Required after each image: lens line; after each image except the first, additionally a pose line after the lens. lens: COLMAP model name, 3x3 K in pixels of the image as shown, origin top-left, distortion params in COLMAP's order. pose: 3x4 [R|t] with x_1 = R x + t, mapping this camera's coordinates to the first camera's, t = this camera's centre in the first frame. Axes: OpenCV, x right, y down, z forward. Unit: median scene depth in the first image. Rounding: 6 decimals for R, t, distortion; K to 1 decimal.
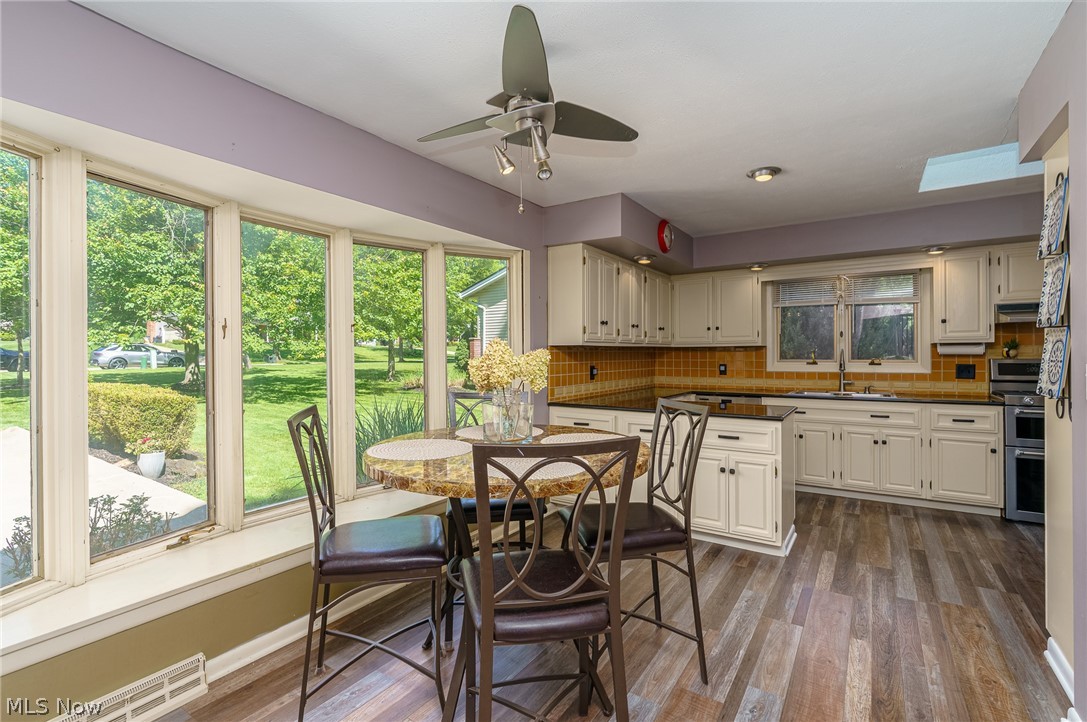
lens RADIAL K [[498.1, 0, 547.4], [0, 498.1, 352.1], [0, 0, 1]] dist [-0.005856, 0.000192]
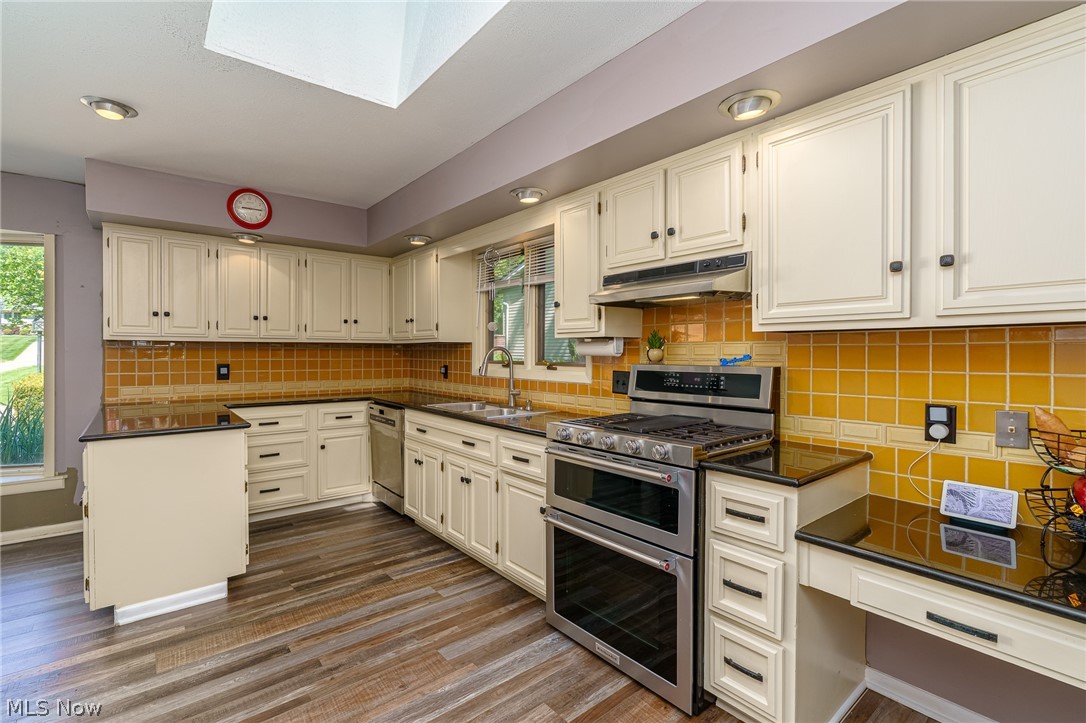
lens RADIAL K [[497.6, 0, 535.5], [0, 497.6, 362.9], [0, 0, 1]] dist [-0.005856, 0.000192]
pose [[0.956868, 0.015361, -0.290116, 1.047357], [-0.007887, 0.999607, 0.026914, -0.003731], [0.290416, -0.023465, 0.956613, 0.395430]]
